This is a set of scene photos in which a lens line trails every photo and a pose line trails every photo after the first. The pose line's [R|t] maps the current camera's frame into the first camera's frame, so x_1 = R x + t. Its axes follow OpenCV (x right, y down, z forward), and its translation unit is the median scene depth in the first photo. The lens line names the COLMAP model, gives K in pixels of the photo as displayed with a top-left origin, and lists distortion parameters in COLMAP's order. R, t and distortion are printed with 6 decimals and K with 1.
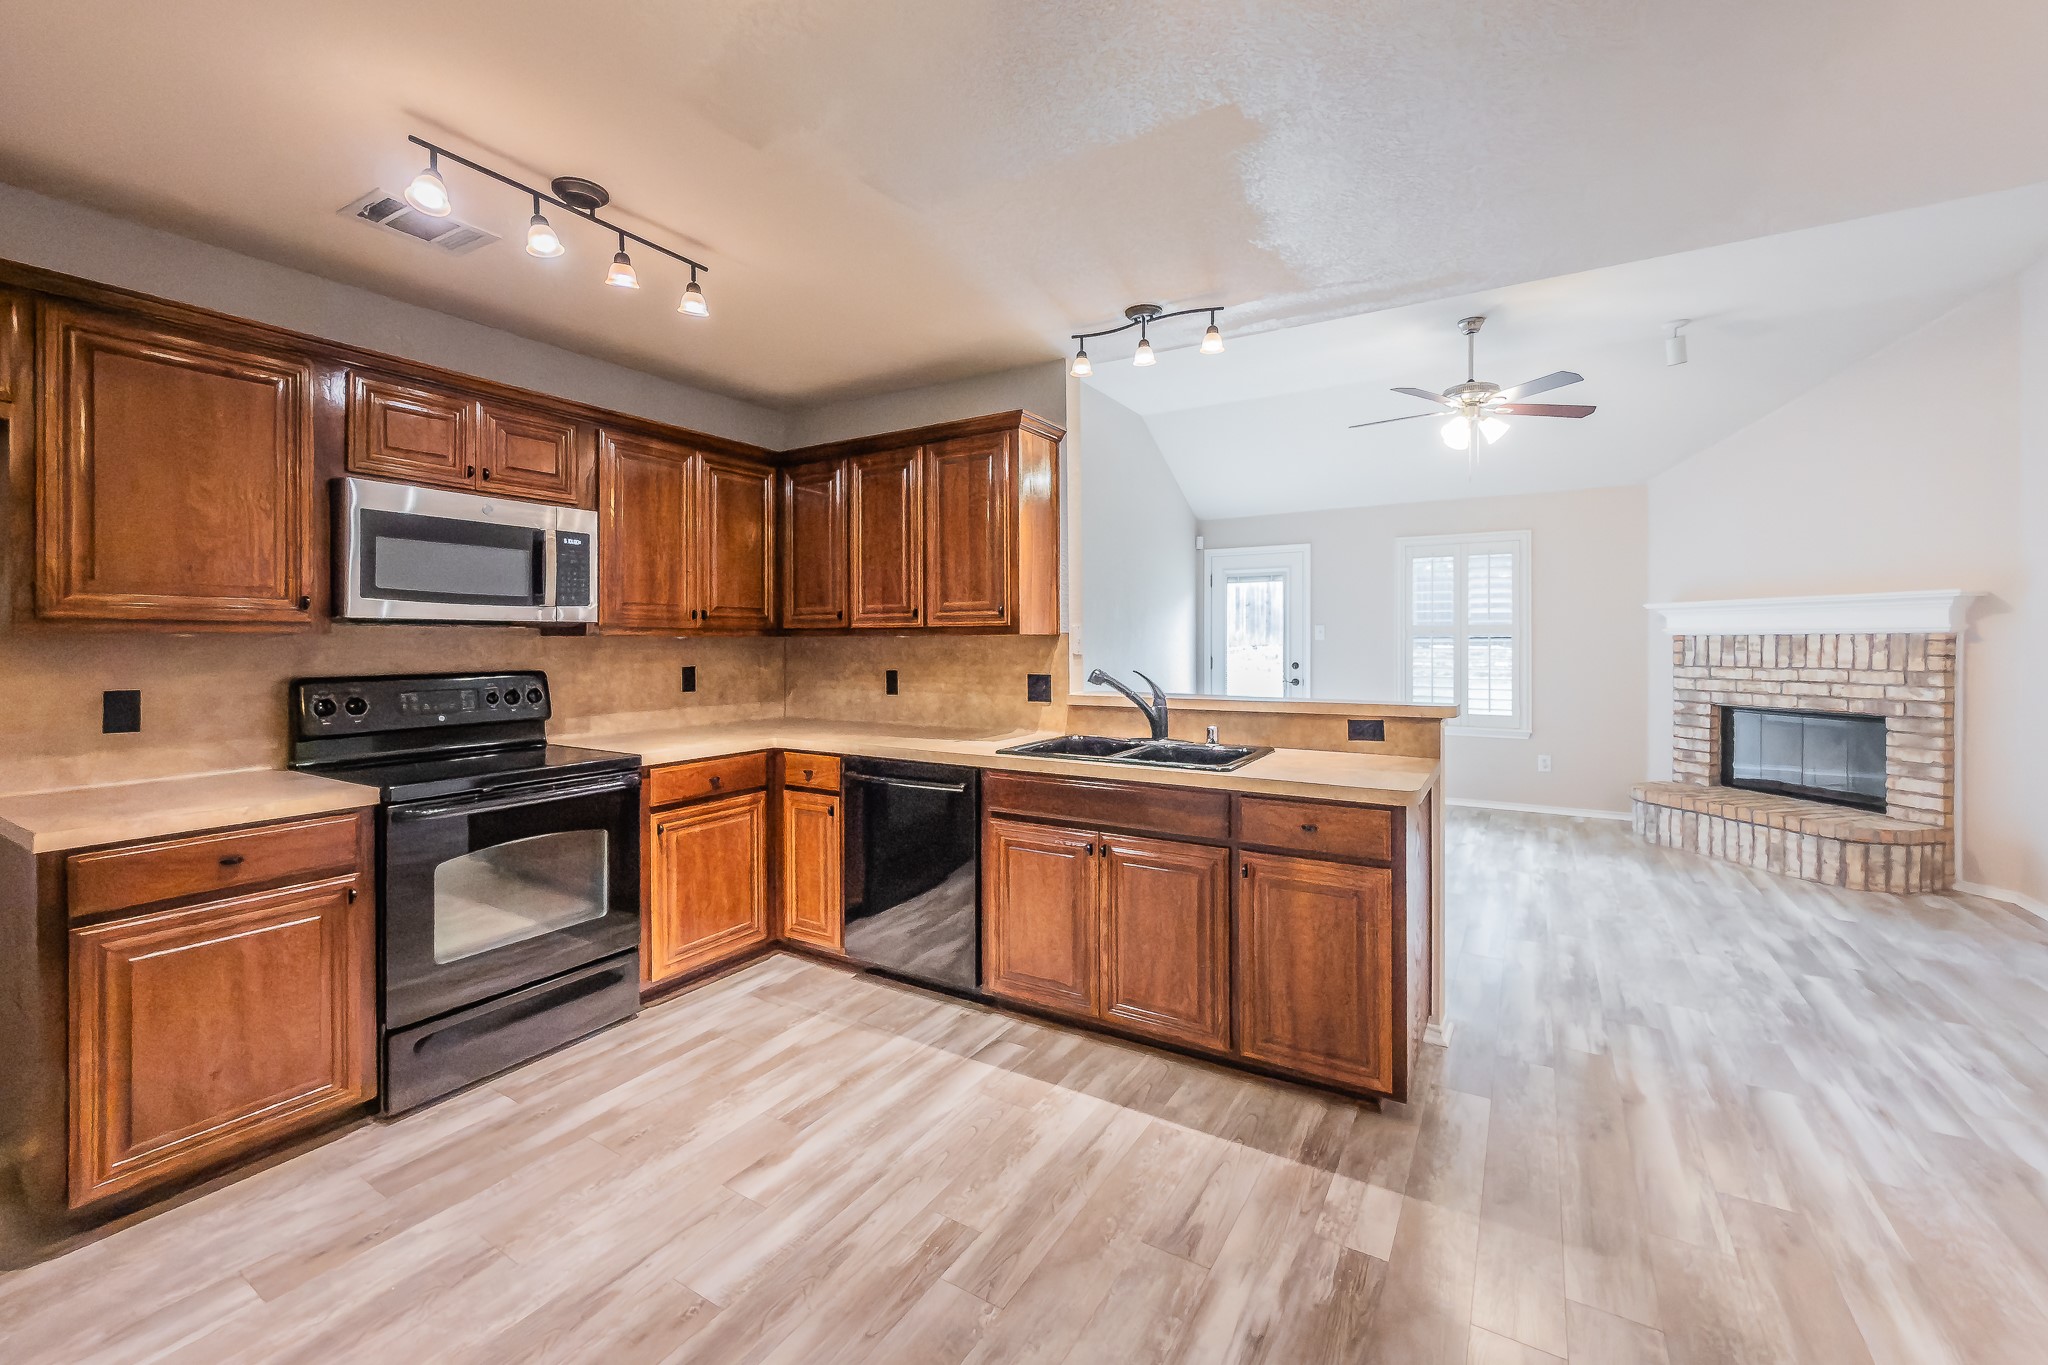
lens RADIAL K [[824.3, 0, 1024.9], [0, 824.3, 644.1], [0, 0, 1]] dist [0.000079, 0.000004]
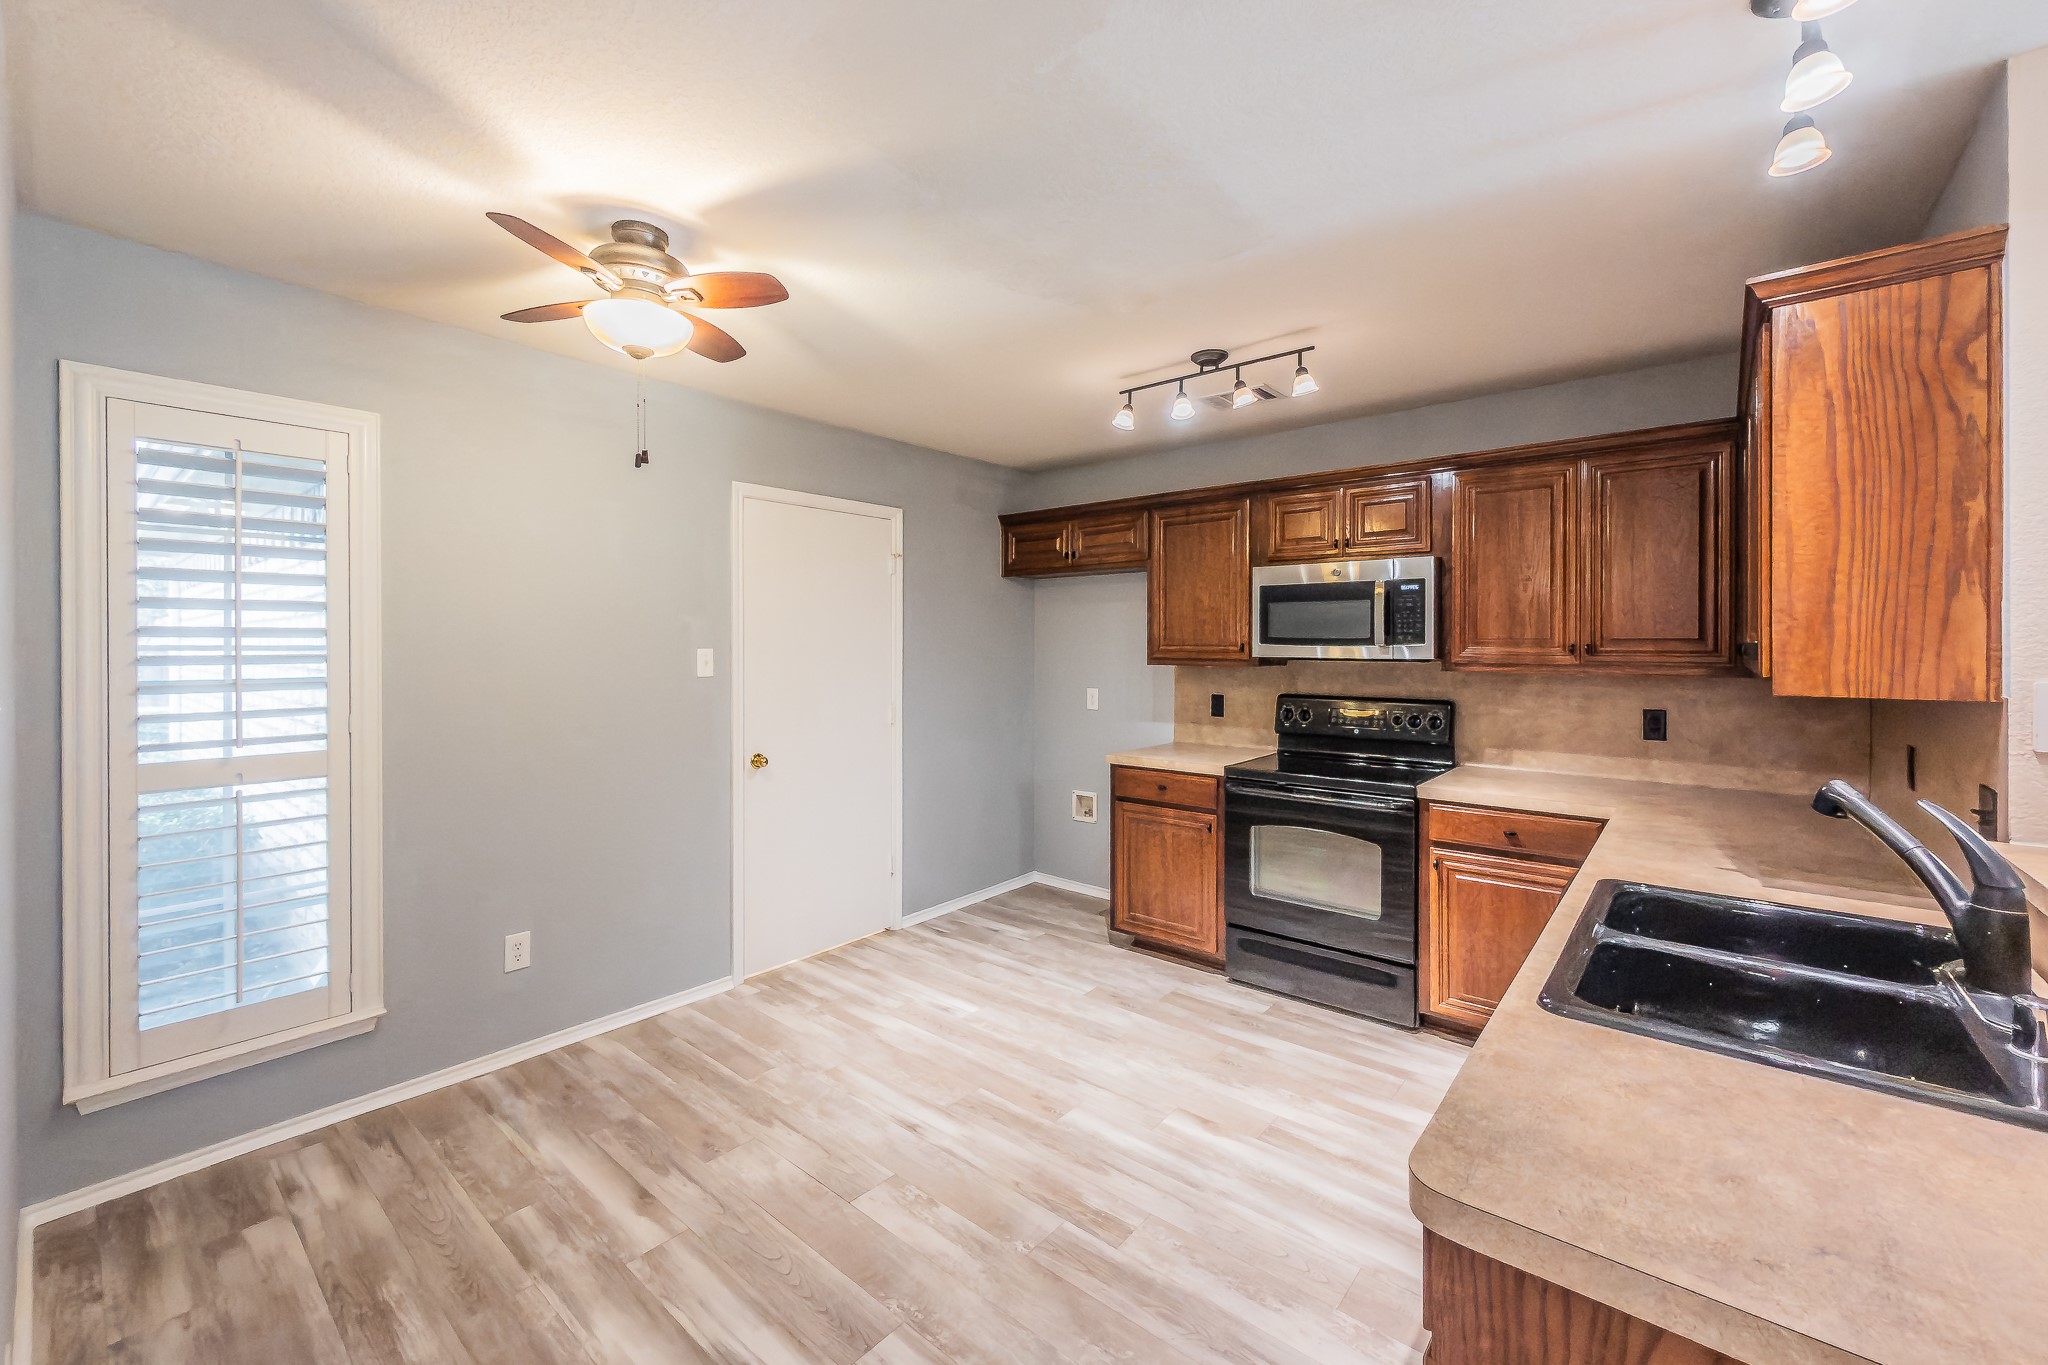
lens RADIAL K [[824.3, 0, 1024.9], [0, 824.3, 644.1], [0, 0, 1]] dist [0.000079, 0.000004]
pose [[-0.146346, -0.001786, -0.989232, 0.459680], [-0.008222, 0.999966, -0.000589, -0.029889], [0.989199, 0.008047, -0.146355, 0.464983]]
